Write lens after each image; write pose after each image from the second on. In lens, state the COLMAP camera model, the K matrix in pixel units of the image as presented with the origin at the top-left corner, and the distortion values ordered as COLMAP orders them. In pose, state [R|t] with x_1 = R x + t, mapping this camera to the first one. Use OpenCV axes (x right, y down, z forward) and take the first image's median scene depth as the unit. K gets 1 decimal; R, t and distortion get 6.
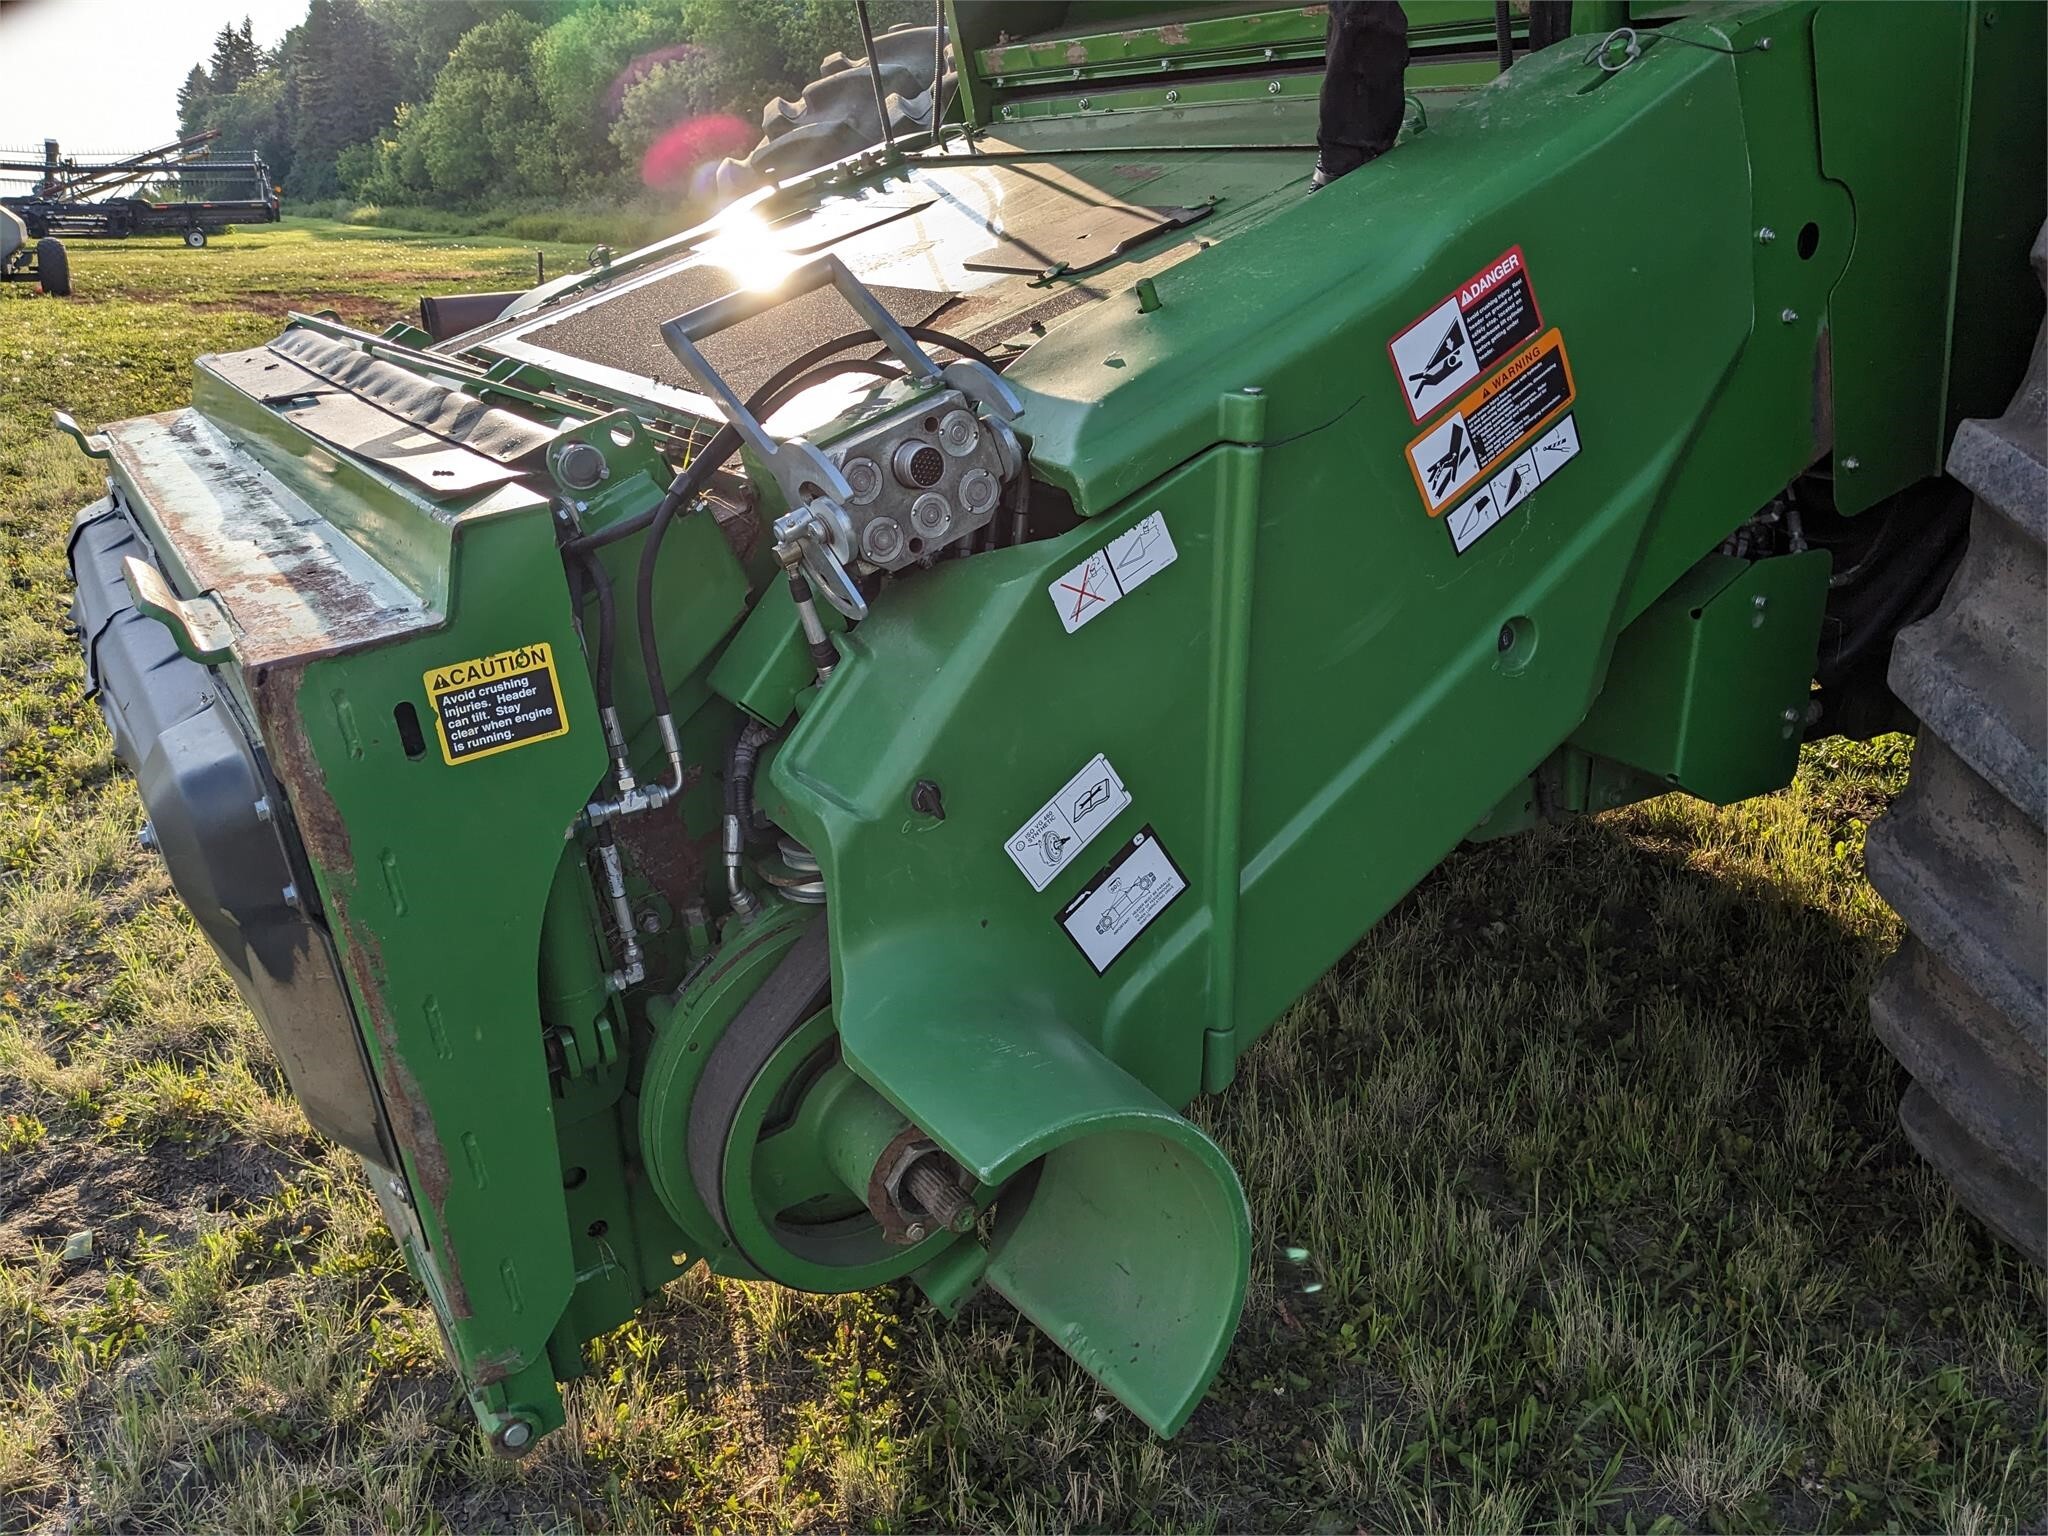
lens RADIAL K [[1614.2, 0, 1058.2], [0, 1614.2, 756.3], [0, 0, 1]] dist [0.063444, -0.098178]
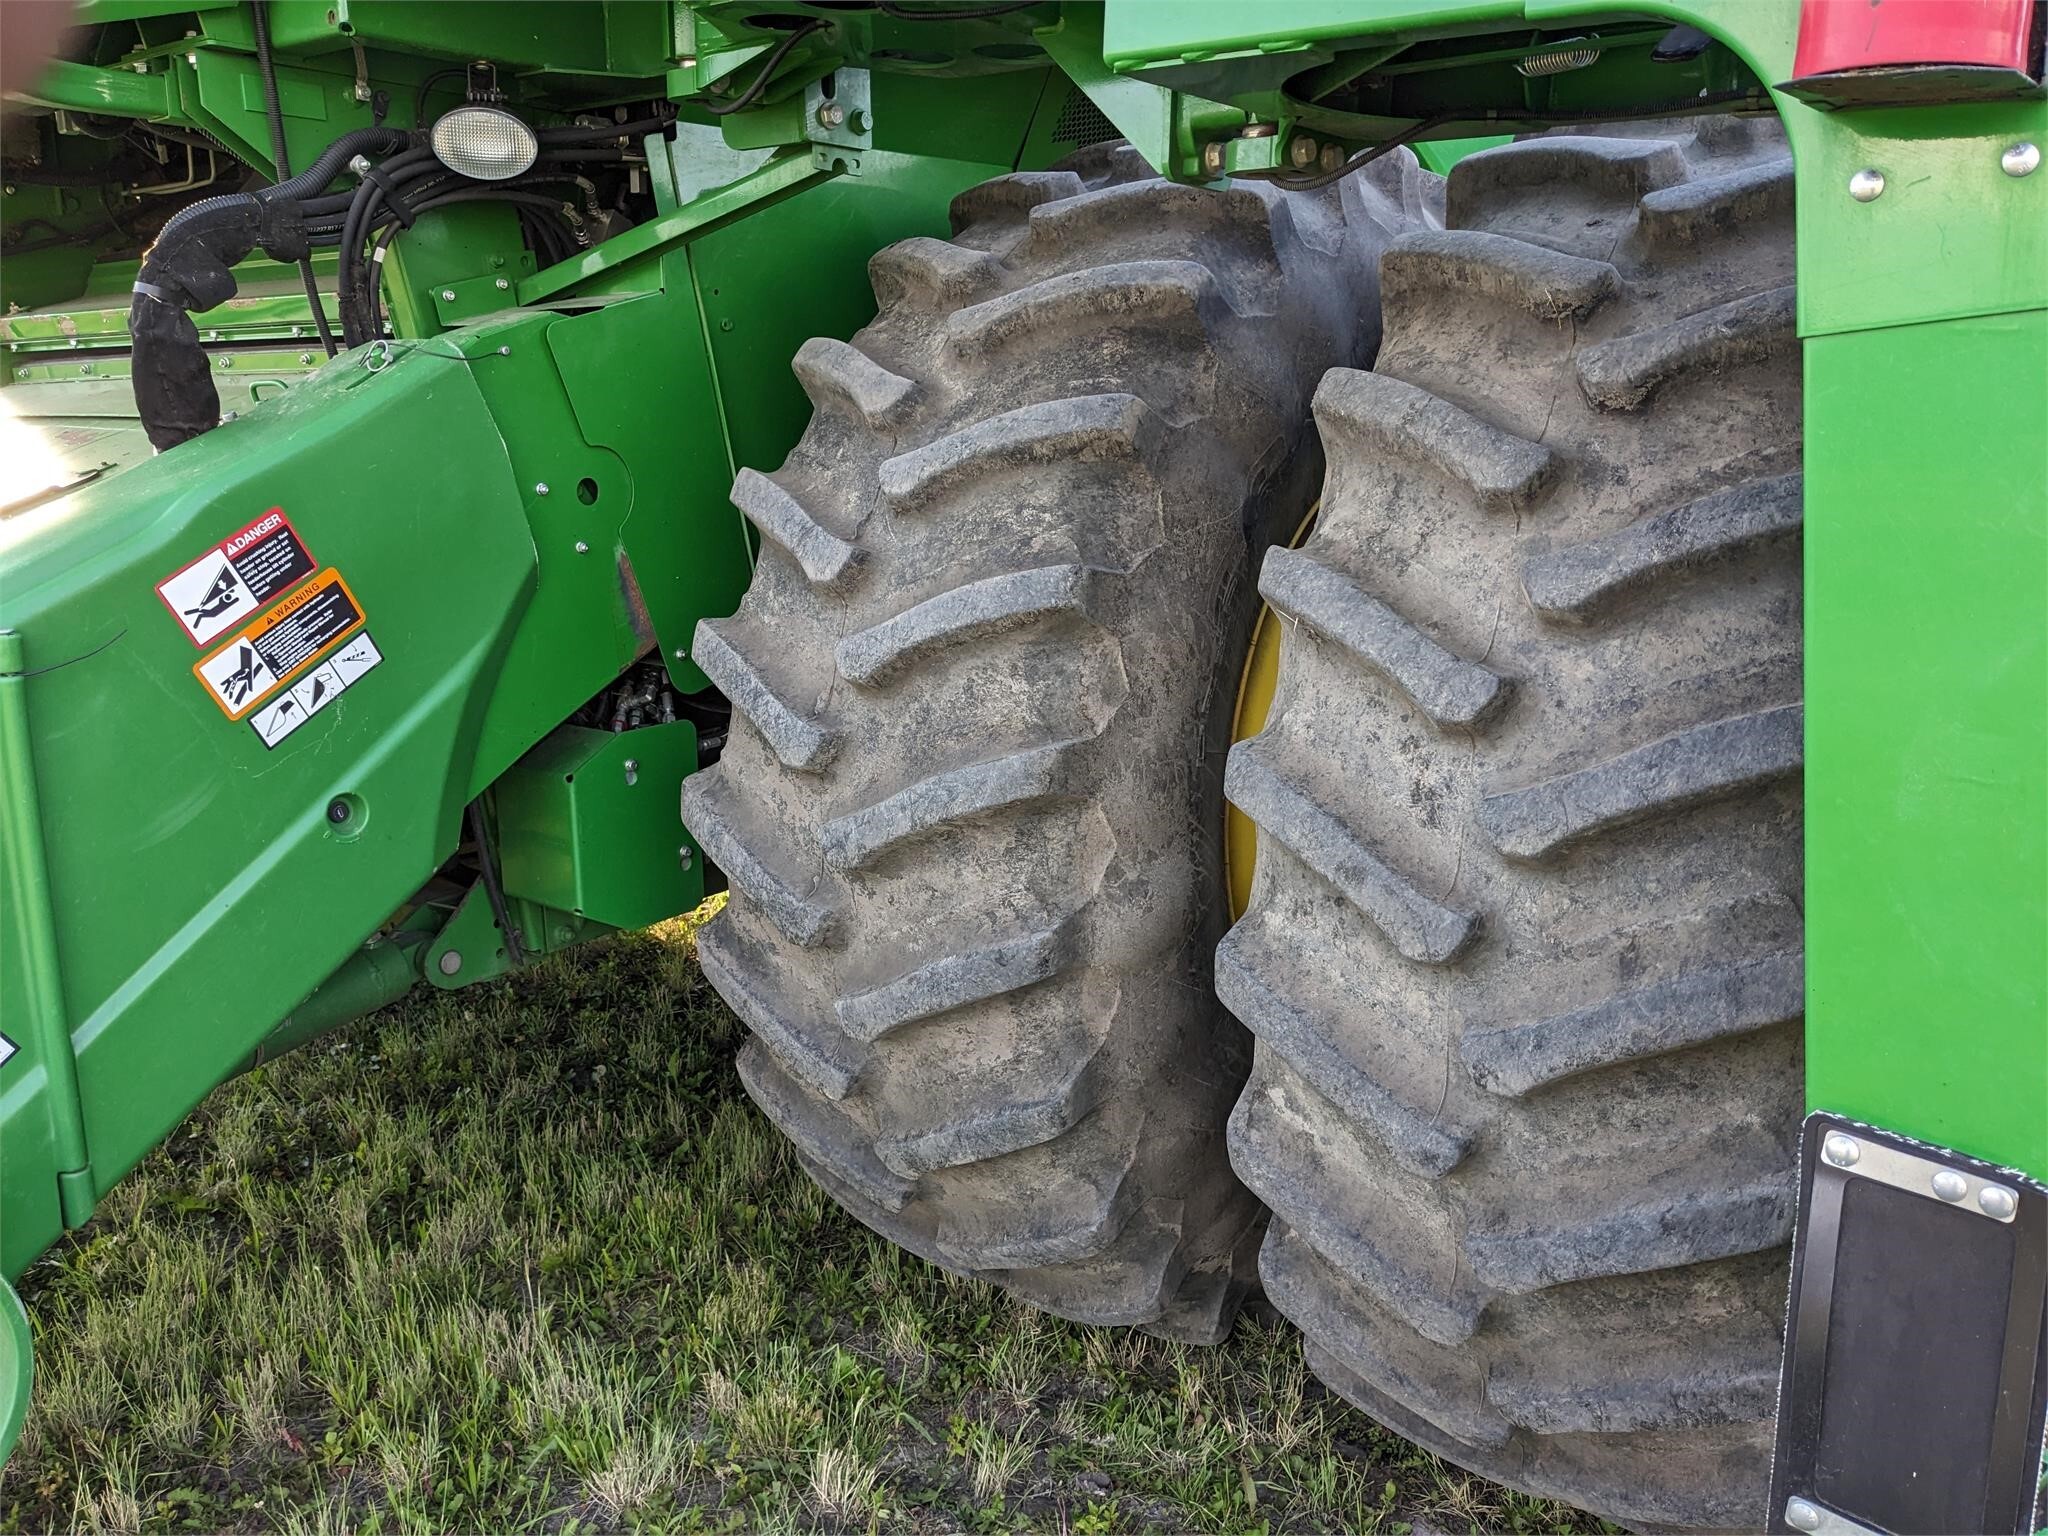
lens RADIAL K [[1614.2, 0, 1021.7], [0, 1614.2, 764.8], [0, 0, 1]] dist [0.063444, -0.098178]
pose [[0.933823, -0.089414, 0.346381, 0.346020], [0.128339, 0.987540, -0.091073, 0.073063], [-0.333922, 0.129500, 0.933663, -0.342733]]
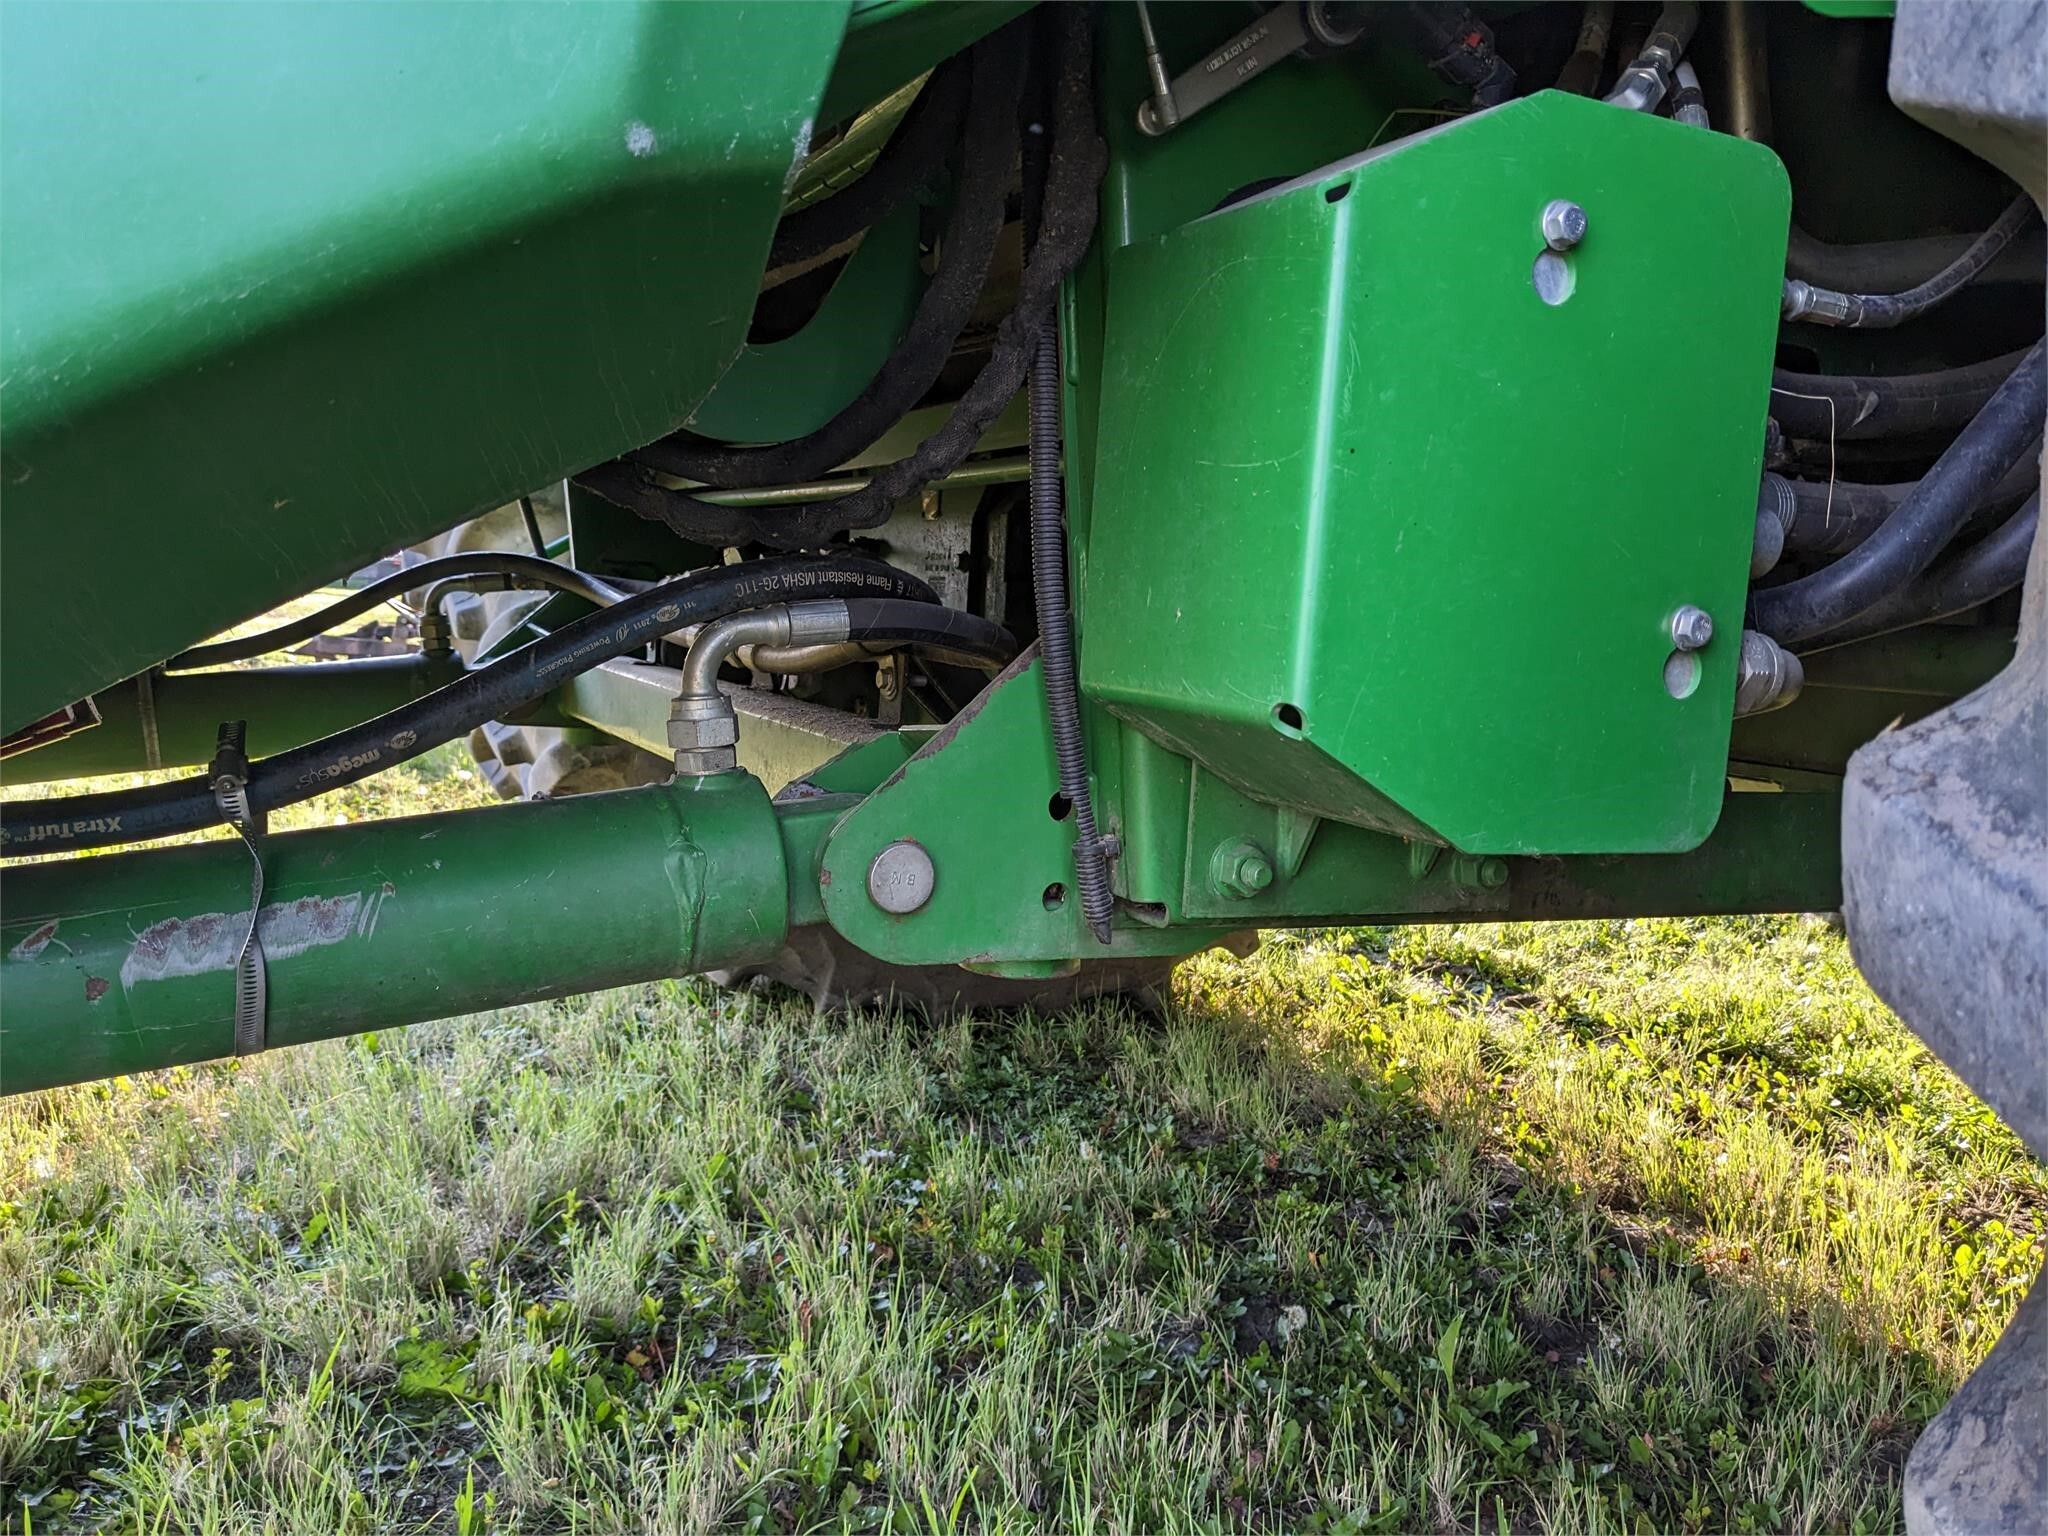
lens RADIAL K [[1614.2, 0, 1039.7], [0, 1614.2, 762.9], [0, 0, 1]] dist [0.063444, -0.098178]
pose [[0.992048, 0.077106, -0.099479, 0.452255], [-0.099273, 0.965219, -0.241861, 0.133918], [0.077370, 0.249814, 0.965198, 0.851339]]
